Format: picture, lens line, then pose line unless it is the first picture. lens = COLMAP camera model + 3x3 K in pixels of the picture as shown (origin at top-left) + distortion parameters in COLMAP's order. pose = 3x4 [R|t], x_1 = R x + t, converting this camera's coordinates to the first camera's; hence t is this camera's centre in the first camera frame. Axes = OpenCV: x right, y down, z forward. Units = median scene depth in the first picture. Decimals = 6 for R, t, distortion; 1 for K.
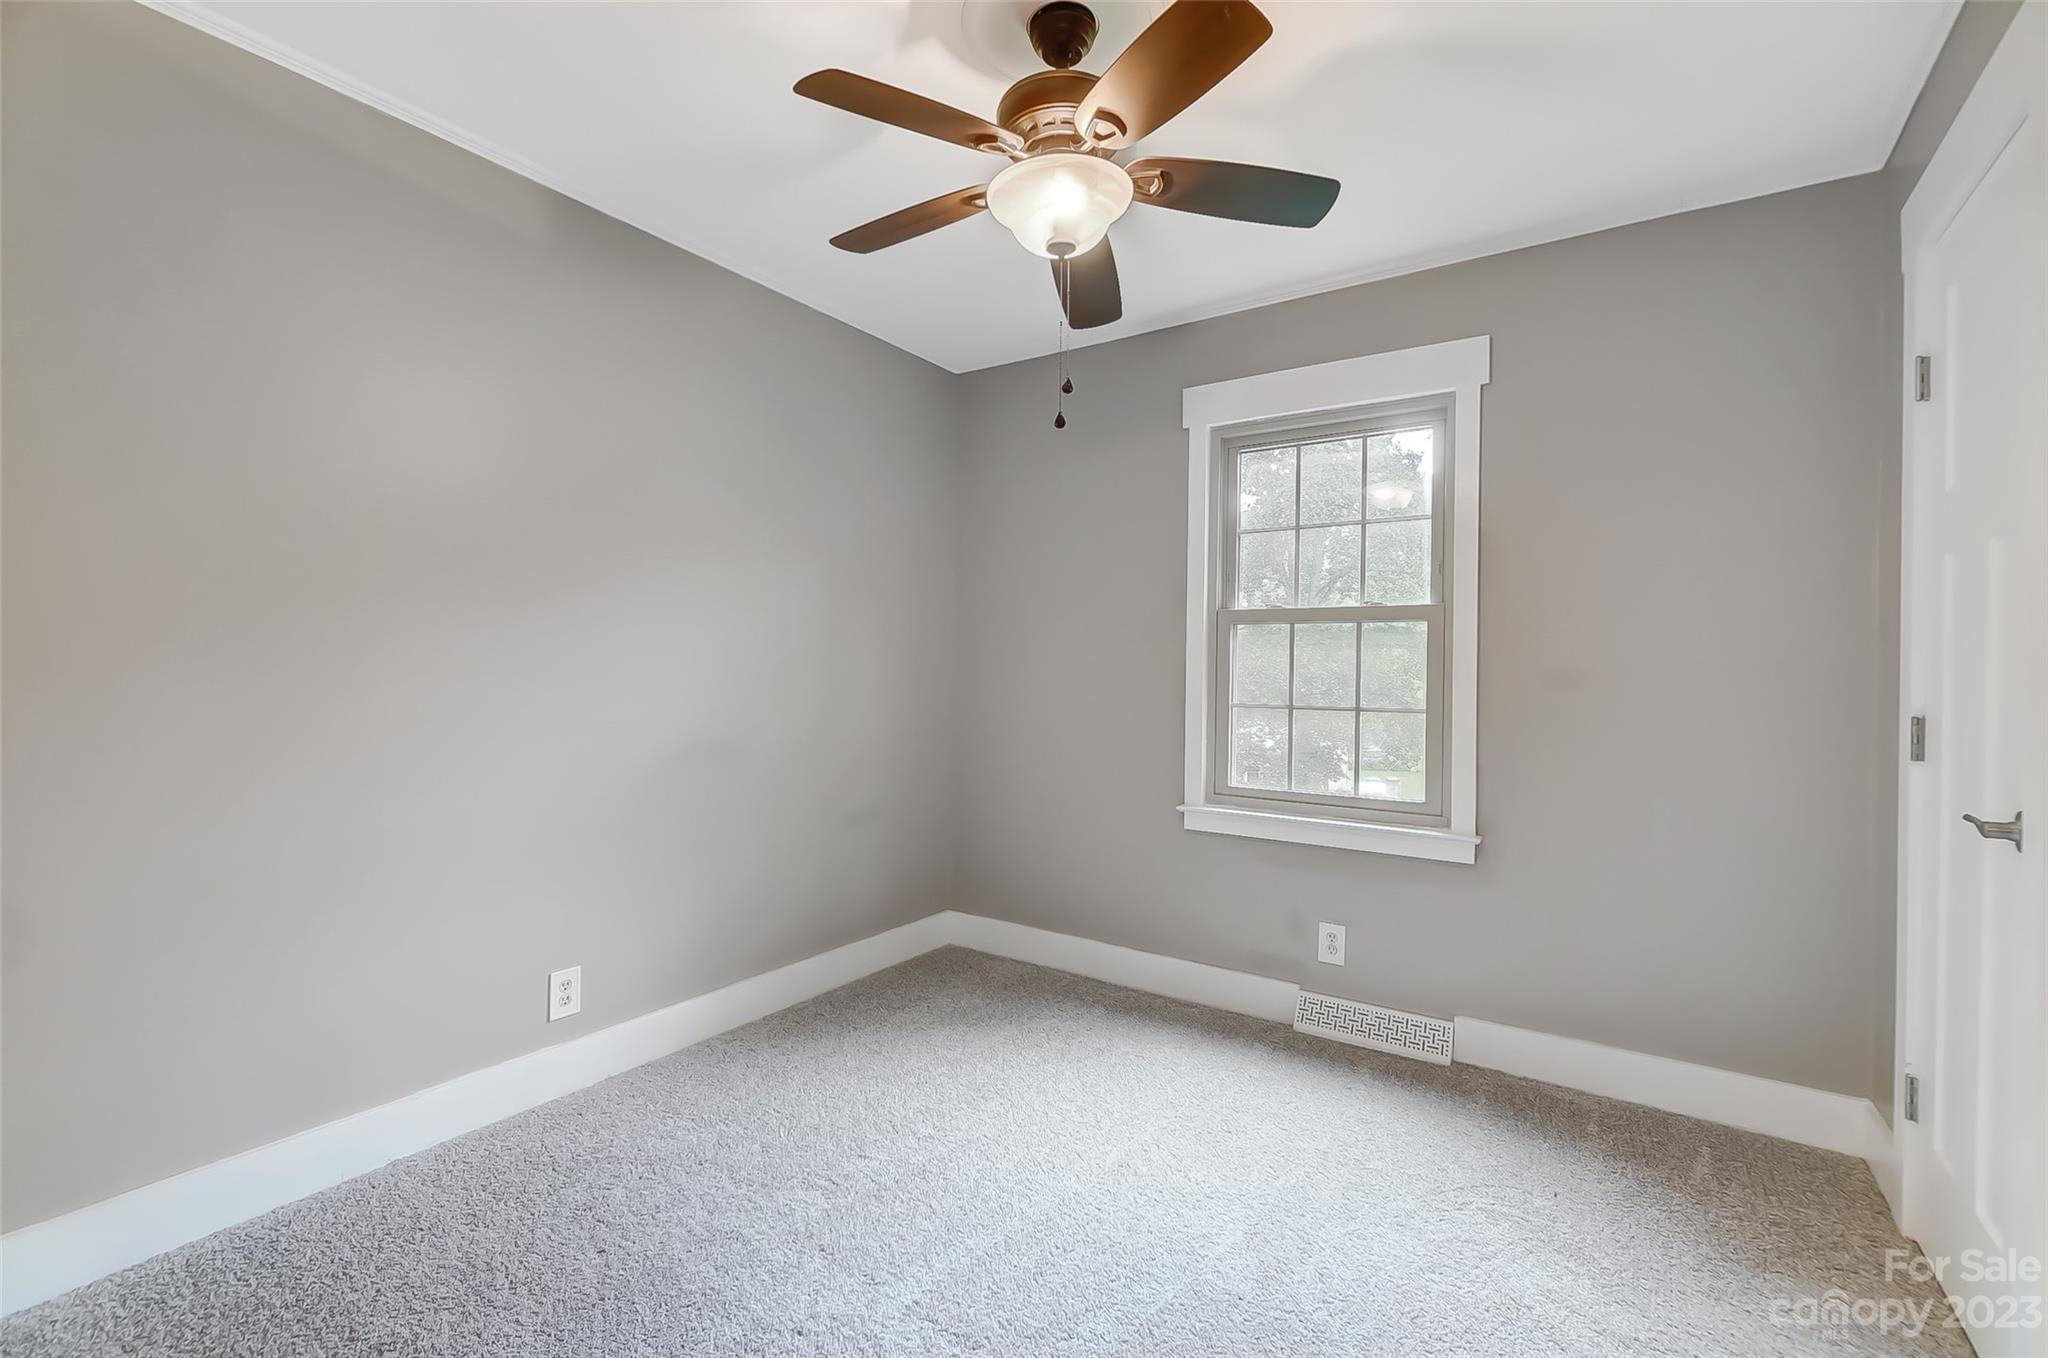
lens RADIAL K [[914.3, 0, 1004.0], [0, 914.3, 675.6], [0, 0, 1]] dist [-0.062614, 0.024325]
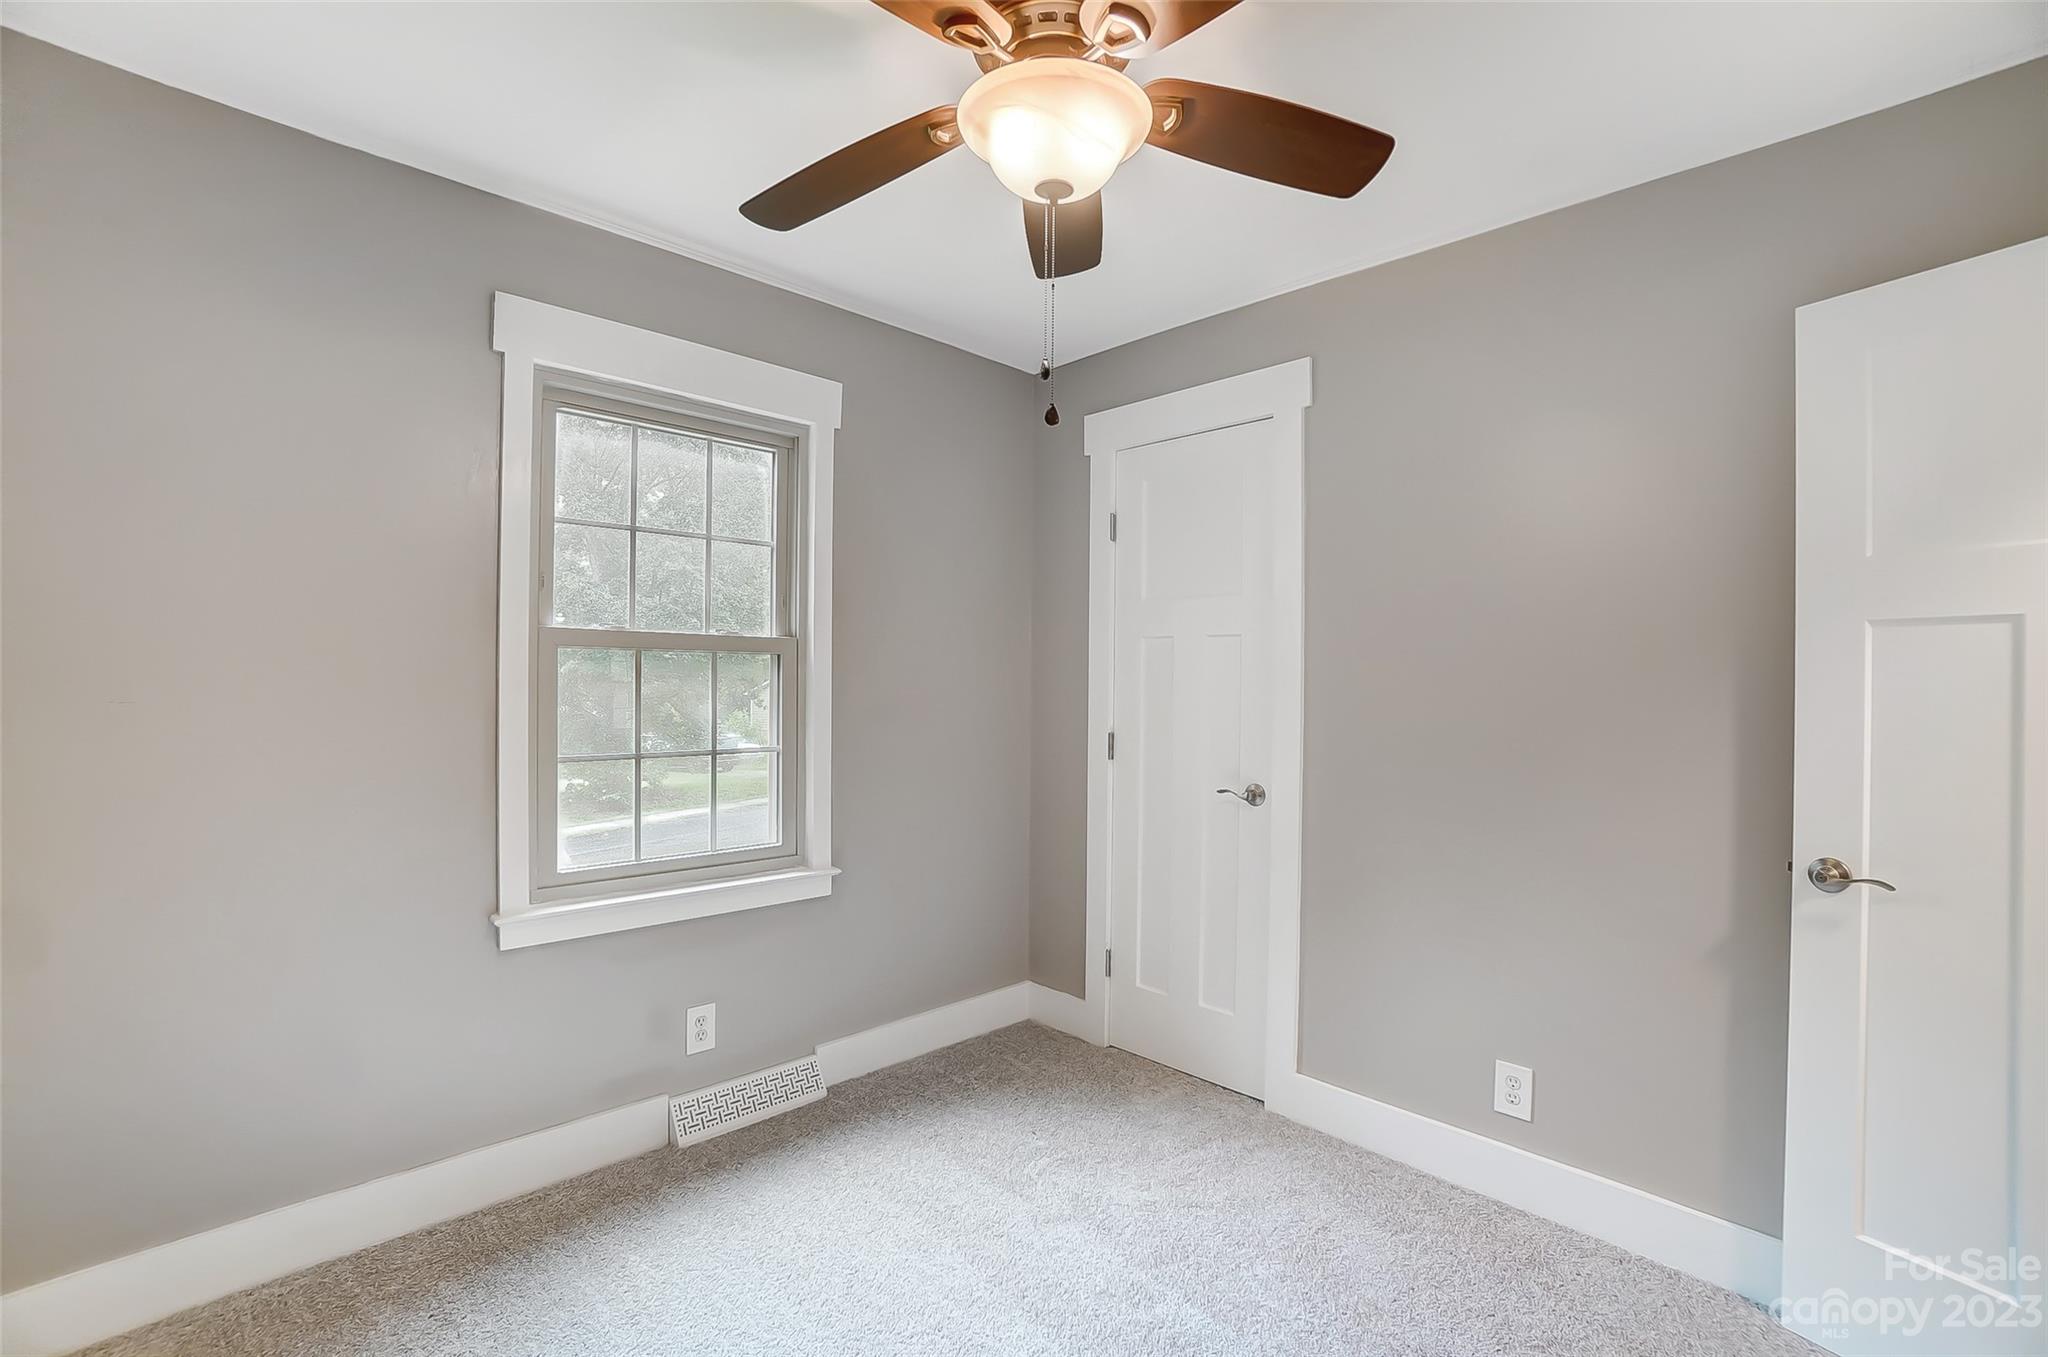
lens RADIAL K [[886.2, 0, 1022.7], [0, 886.2, 698.2], [0, 0, 1]] dist [-0.031891, 0.000248]
pose [[0.172159, -0.025581, 0.984737, -0.397954], [0.003617, 0.999672, 0.025336, -0.036820], [-0.985062, -0.000800, 0.172196, 0.557415]]
